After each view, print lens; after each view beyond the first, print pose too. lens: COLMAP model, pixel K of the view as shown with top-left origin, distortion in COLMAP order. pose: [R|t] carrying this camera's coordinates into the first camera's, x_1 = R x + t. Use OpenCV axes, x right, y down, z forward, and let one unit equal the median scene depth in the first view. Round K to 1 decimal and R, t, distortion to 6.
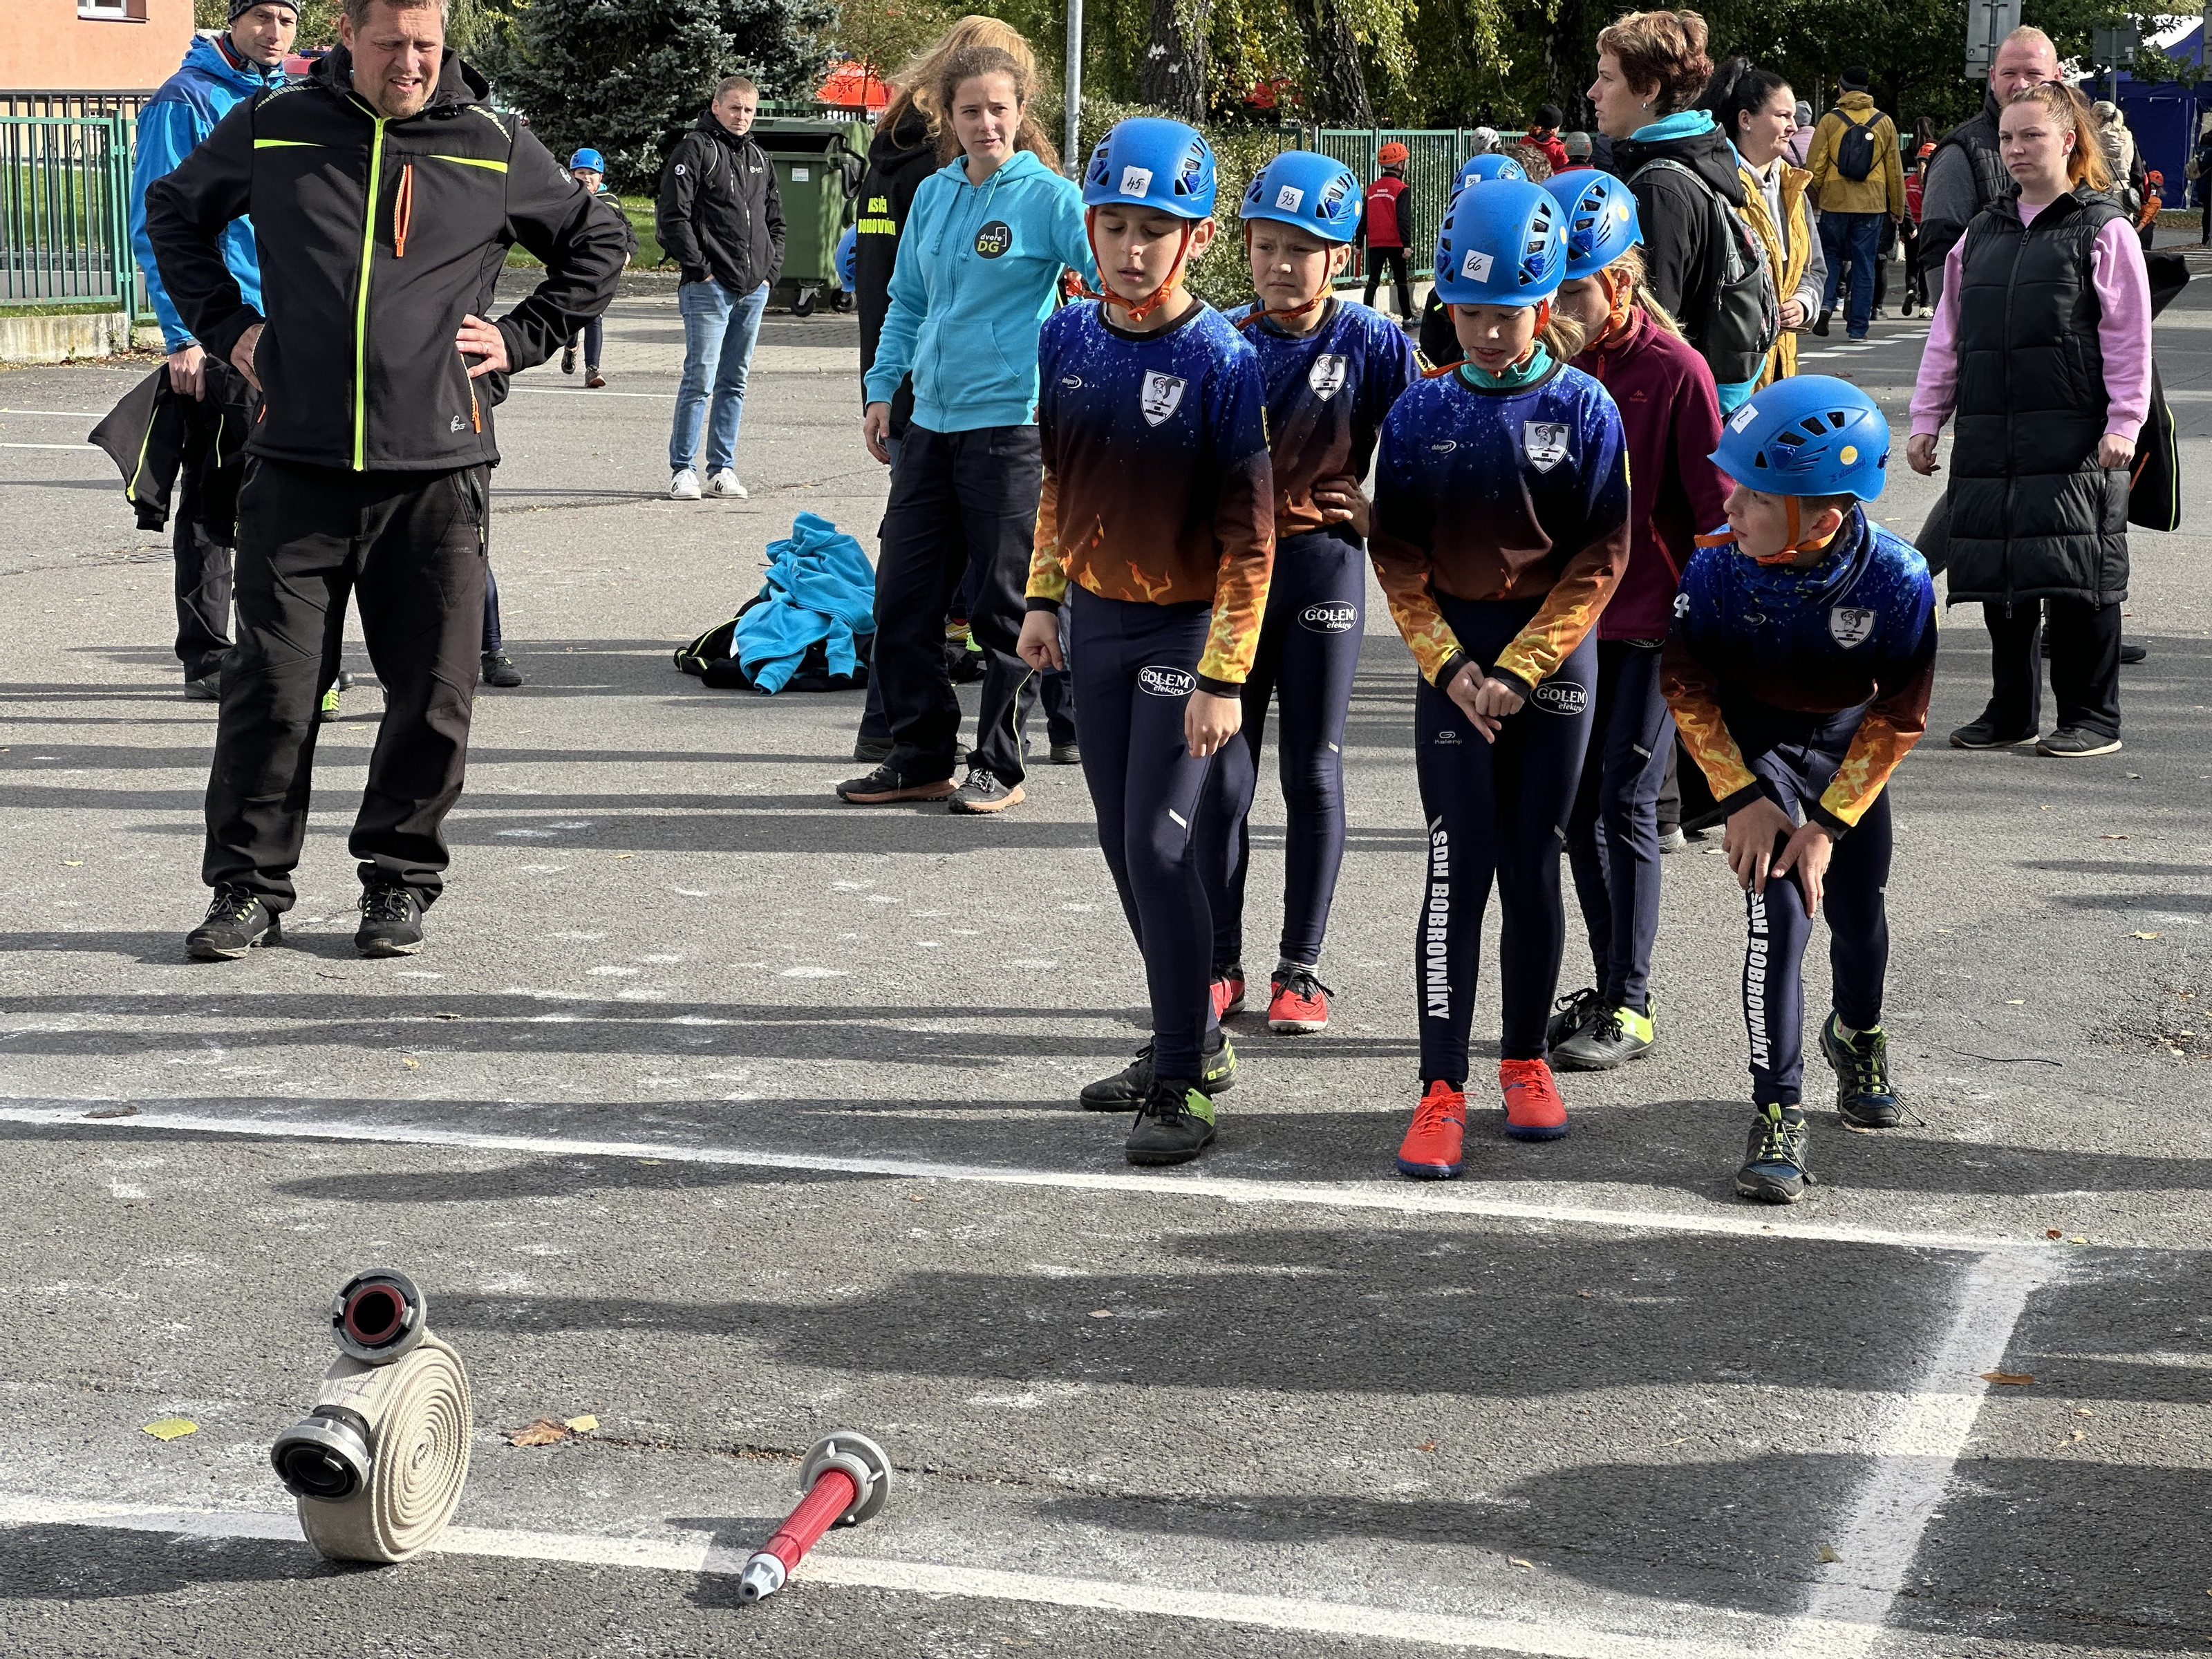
lens RADIAL K [[5011.0, 0, 1214.2], [0, 5011.0, 747.5], [0, 0, 1]] dist [0.114498, 0.162372]
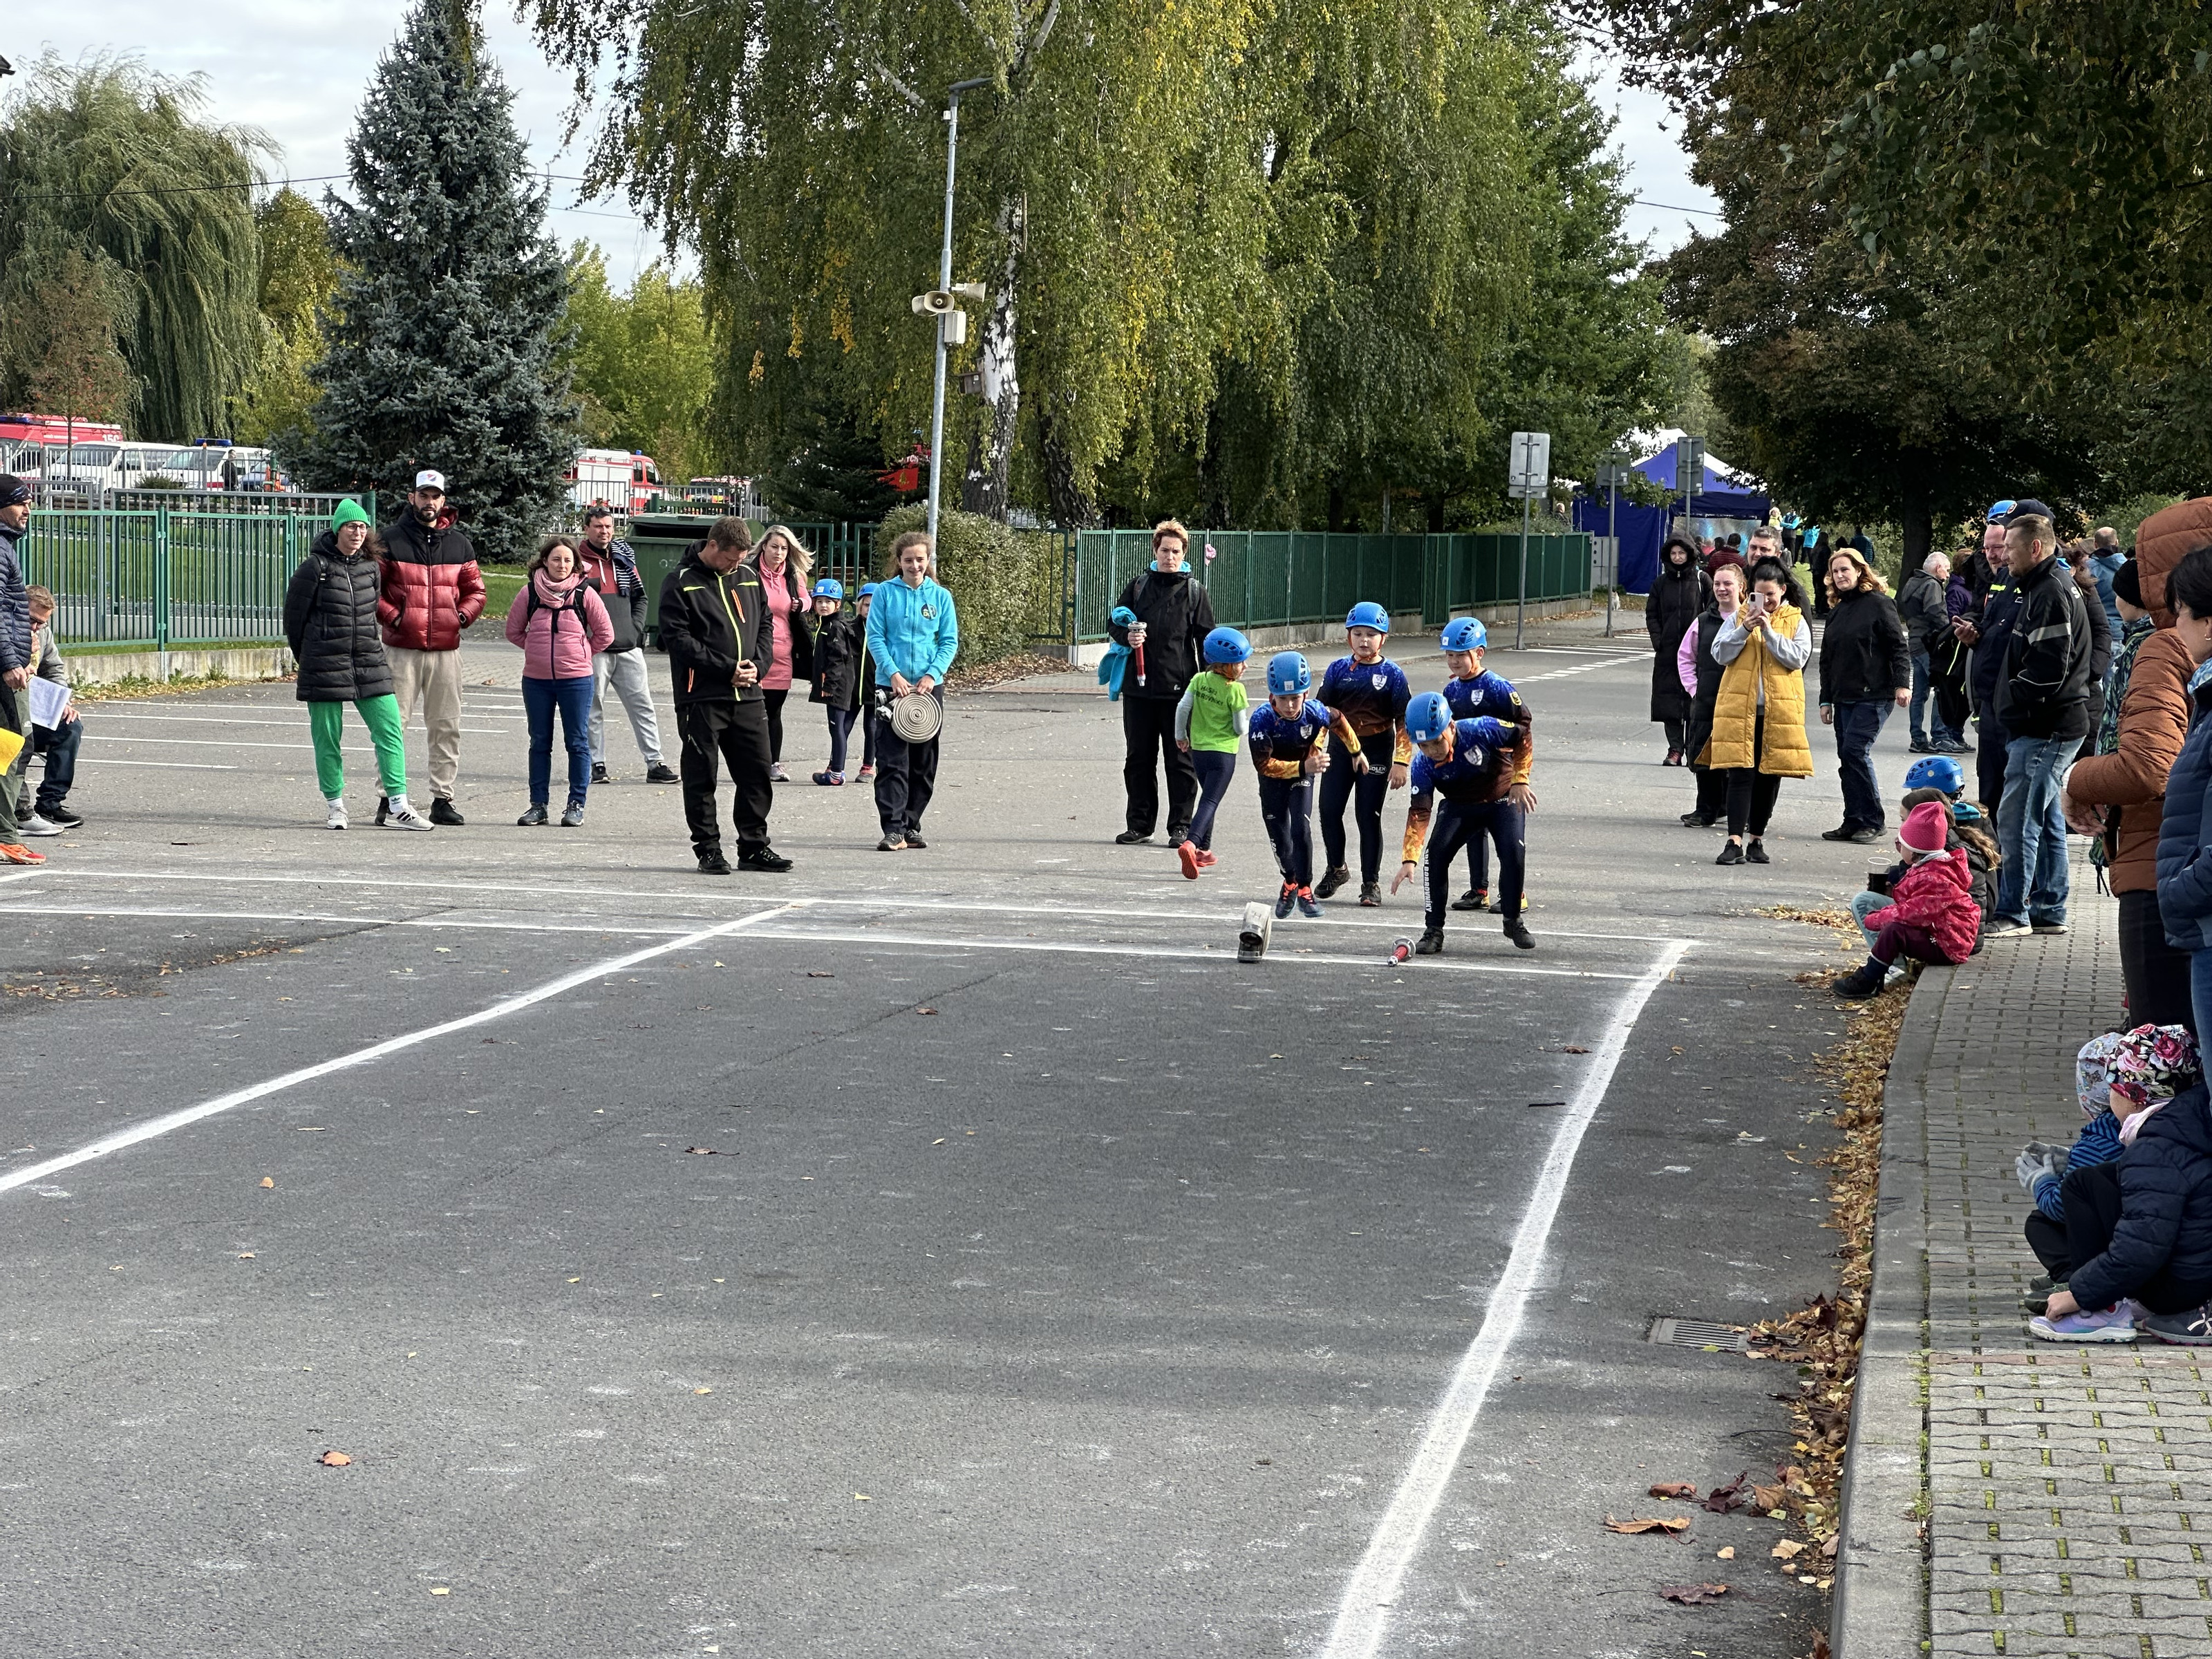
lens RADIAL K [[4936.4, 0, 1106.0], [0, 4936.4, 829.5], [0, 0, 1]] dist [0.175013, 0.366966]
pose [[0.996446, 0.017320, 0.082438, -0.378102], [-0.012916, 0.998475, -0.053665, 0.156888], [-0.083242, 0.052409, 0.995150, -1.732349]]
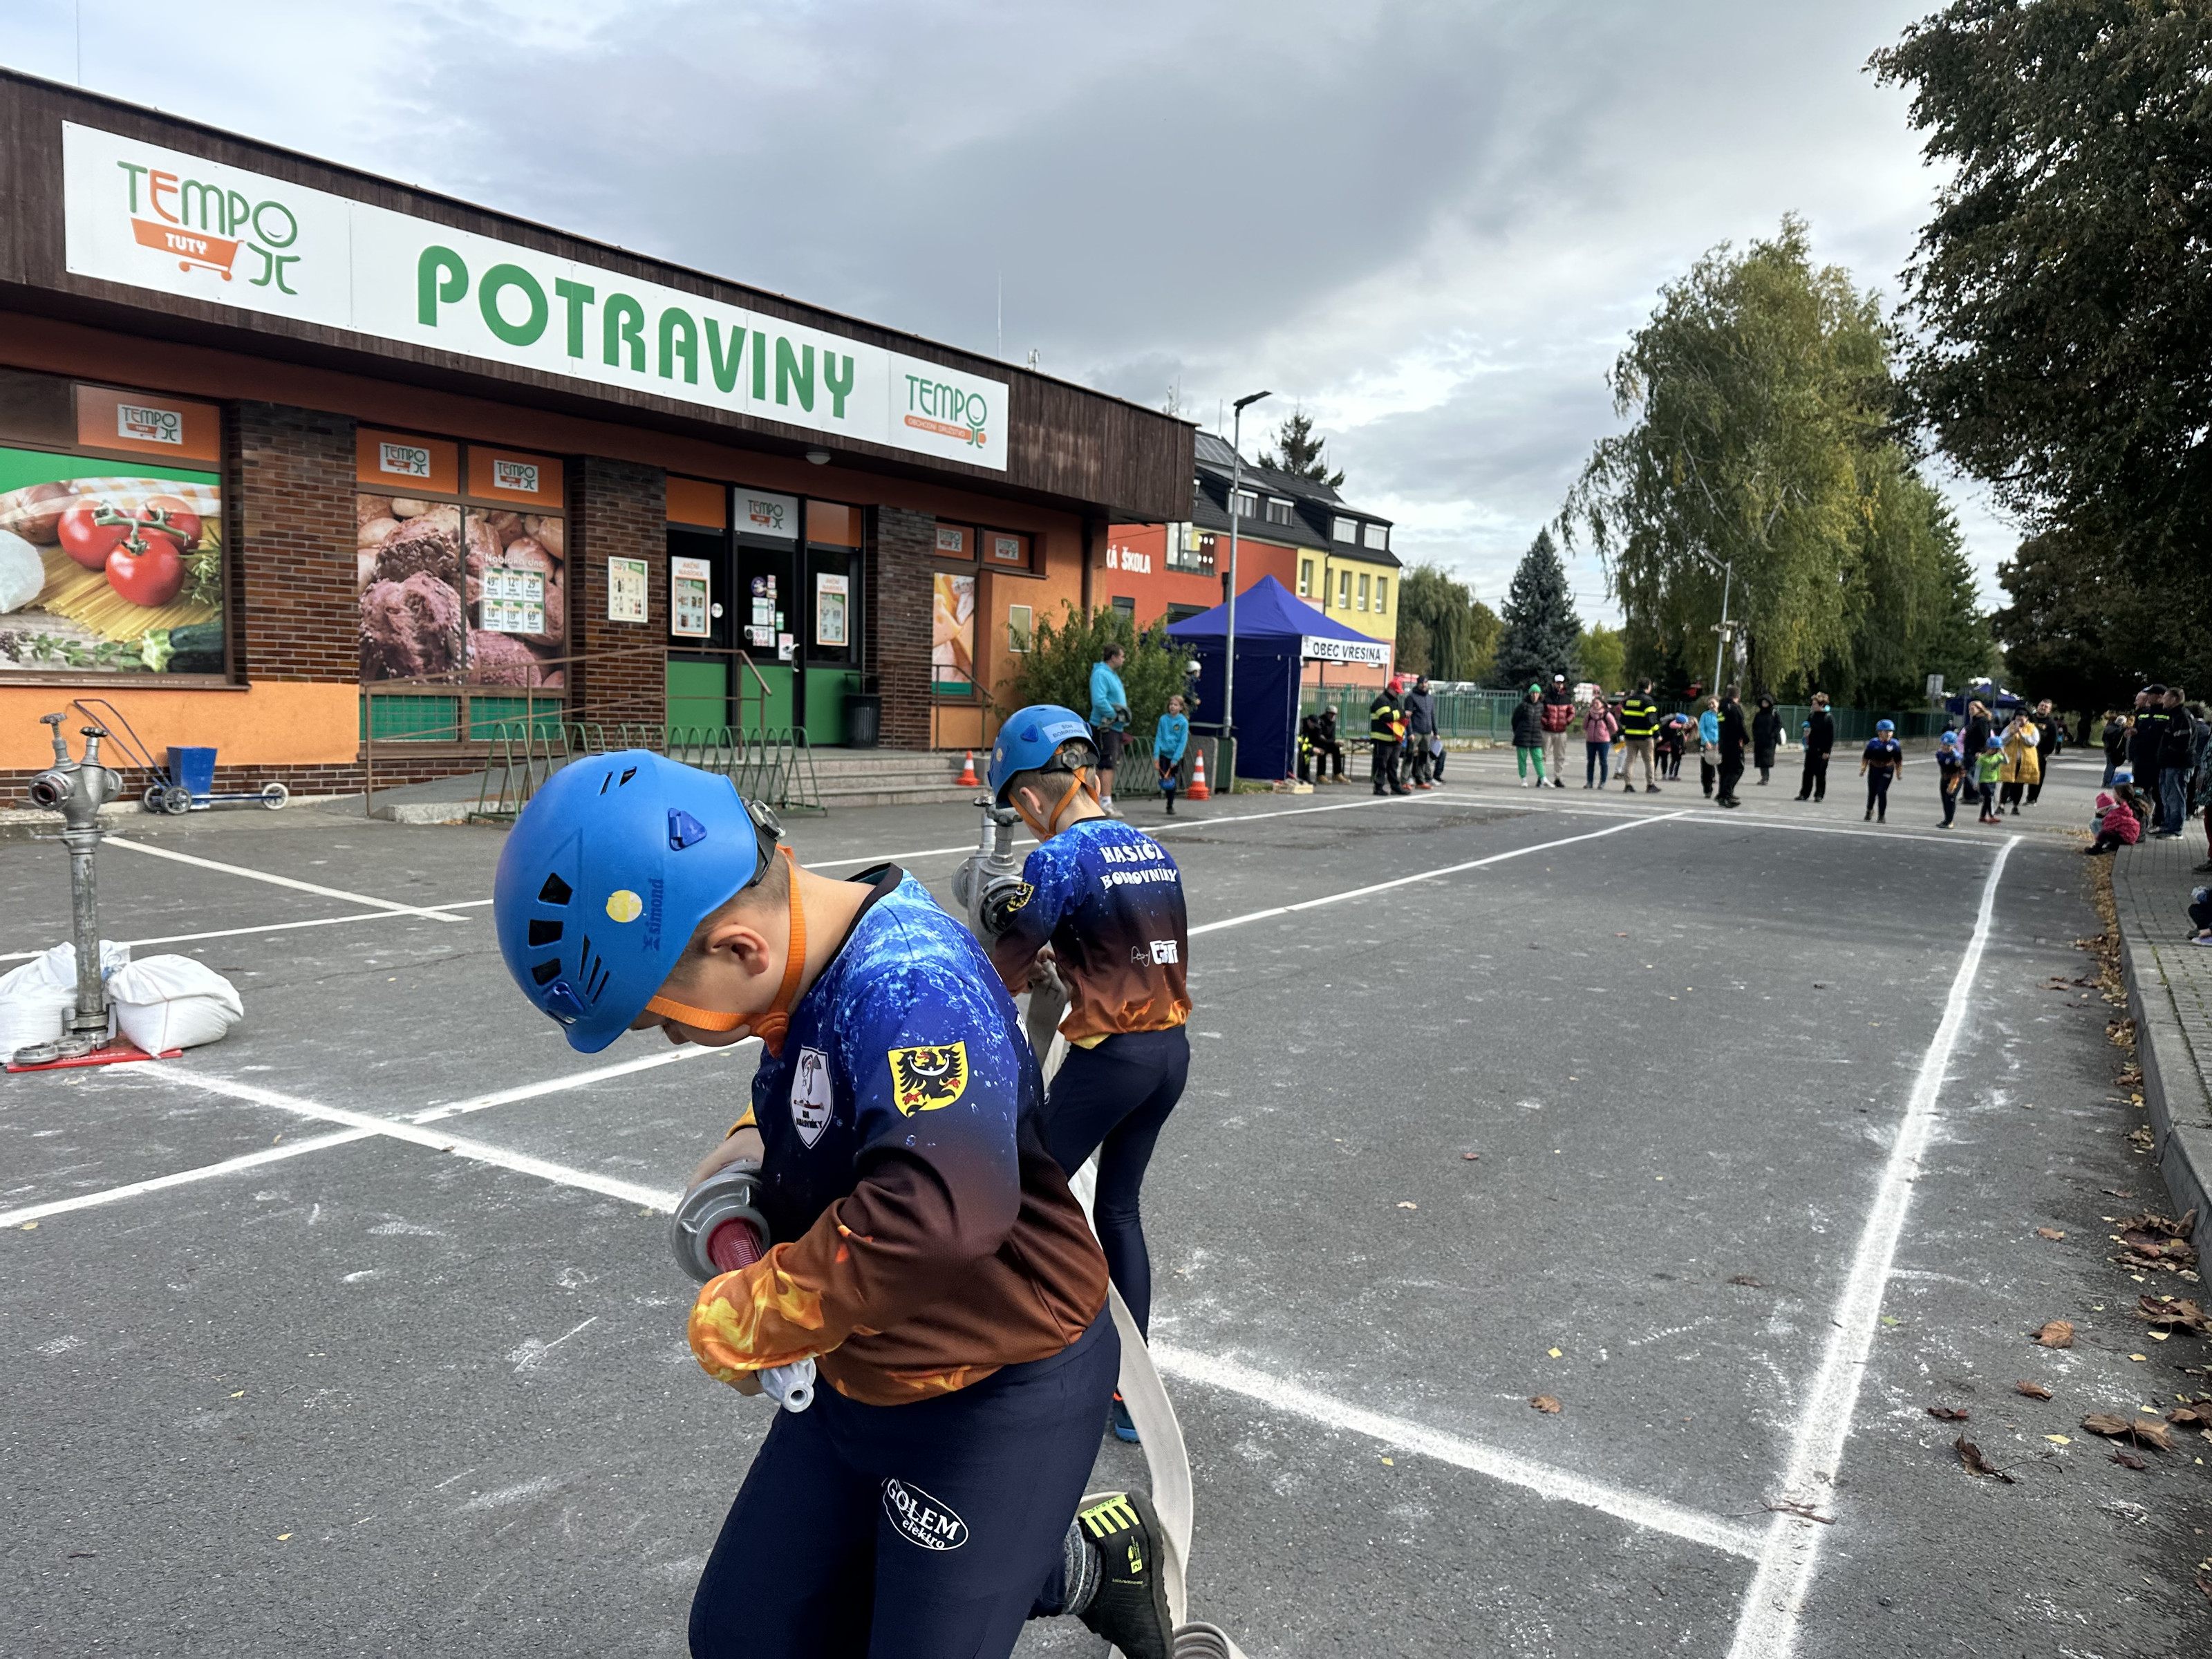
lens RADIAL K [[1545.9, 0, 1107.1], [0, 1545.9, 866.2], [0, 0, 1]] dist [0.259450, -0.414946]
pose [[0.957430, 0.067408, -0.280683, -0.605372], [-0.072011, 0.997385, -0.006106, 0.300006], [0.279538, 0.026058, 0.959781, -2.044368]]
